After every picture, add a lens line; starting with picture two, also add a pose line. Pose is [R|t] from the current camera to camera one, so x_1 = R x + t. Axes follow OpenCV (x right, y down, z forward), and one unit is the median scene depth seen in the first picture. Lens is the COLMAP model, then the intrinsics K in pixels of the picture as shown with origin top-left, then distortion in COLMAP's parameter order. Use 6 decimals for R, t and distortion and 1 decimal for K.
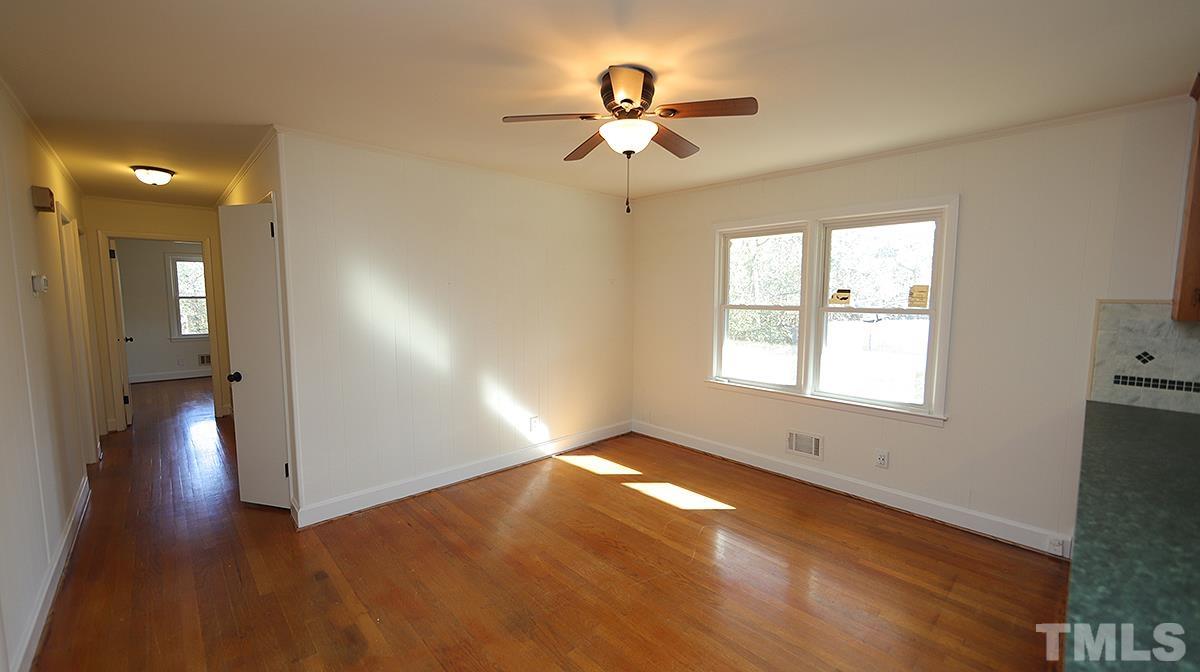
lens RADIAL K [[471.3, 0, 606.4], [0, 471.3, 337.0], [0, 0, 1]] dist [-0.003059, -0.000236]
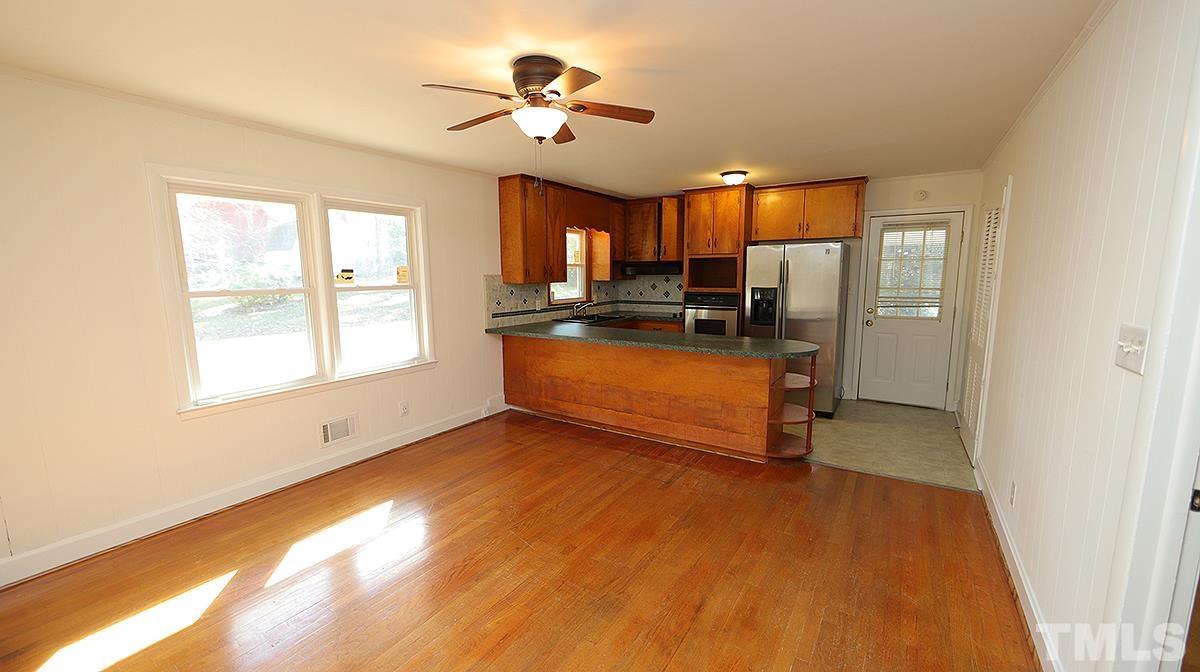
lens RADIAL K [[471.3, 0, 600.8], [0, 471.3, 335.3], [0, 0, 1]] dist [-0.003059, -0.000236]
pose [[-0.234629, -0.133206, 0.962915, -0.799523], [0.096662, 0.982460, 0.159463, -0.085816], [-0.967267, 0.130492, -0.217638, 0.870233]]
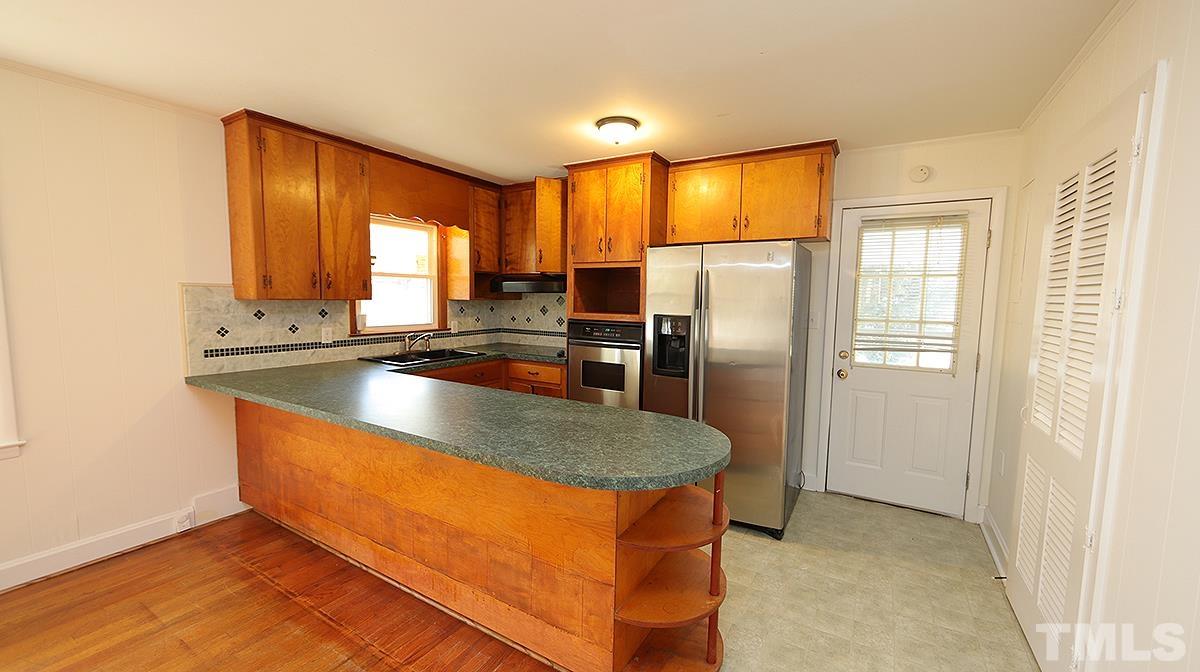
lens RADIAL K [[471.3, 0, 599.7], [0, 471.3, 335.5], [0, 0, 1]] dist [-0.003059, -0.000236]
pose [[-0.266322, -0.090741, 0.959603, -0.224403], [0.073497, 0.990749, 0.114084, -0.011522], [-0.961078, 0.100911, -0.257189, 0.321748]]
